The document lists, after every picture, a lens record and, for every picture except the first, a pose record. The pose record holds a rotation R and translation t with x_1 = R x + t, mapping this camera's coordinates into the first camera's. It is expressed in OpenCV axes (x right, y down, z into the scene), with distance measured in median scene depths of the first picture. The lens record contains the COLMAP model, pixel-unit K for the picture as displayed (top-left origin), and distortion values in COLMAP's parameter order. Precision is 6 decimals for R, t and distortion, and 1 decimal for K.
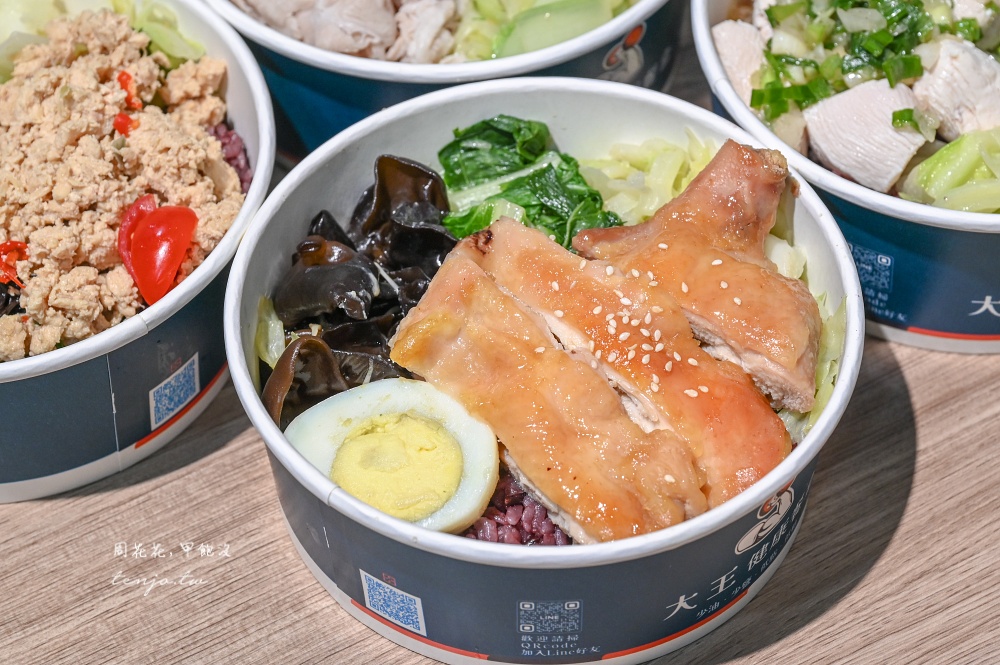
lens RADIAL K [[3121.0, 0, 500.0], [0, 3121.0, 332.5], [0, 0, 1]] dist [0.135160, -0.893840]
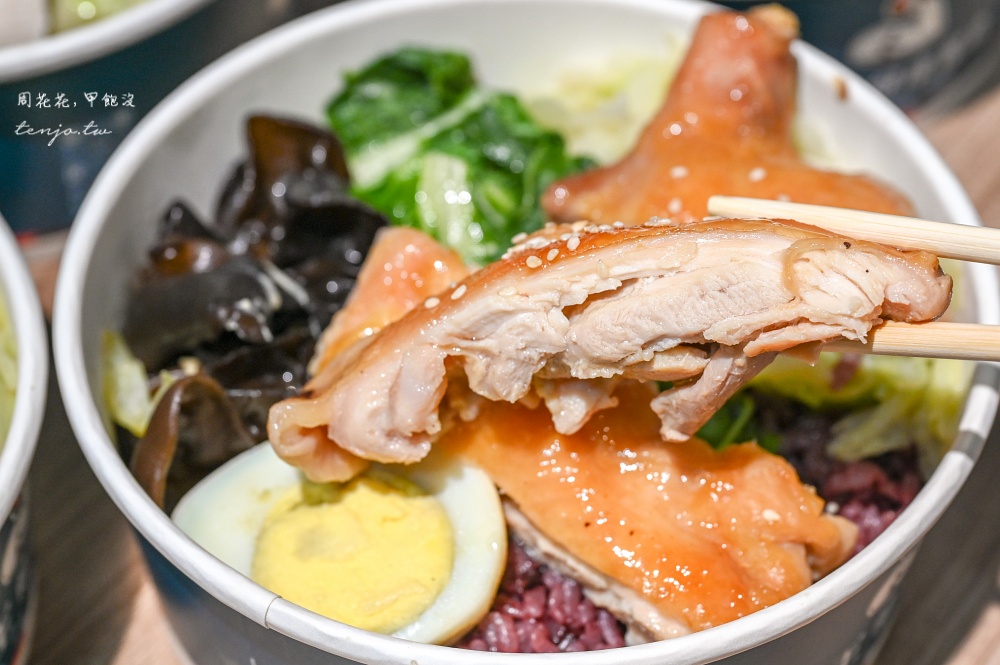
lens RADIAL K [[2359.2, 0, 500.0], [0, 2359.2, 332.5], [0, 0, 1]] dist [-0.030063, -0.111795]
pose [[0.984406, -0.122221, 0.126522, -0.058886], [0.126201, 0.991717, -0.023906, 0.012667], [-0.122552, 0.039501, 0.991676, 0.494033]]
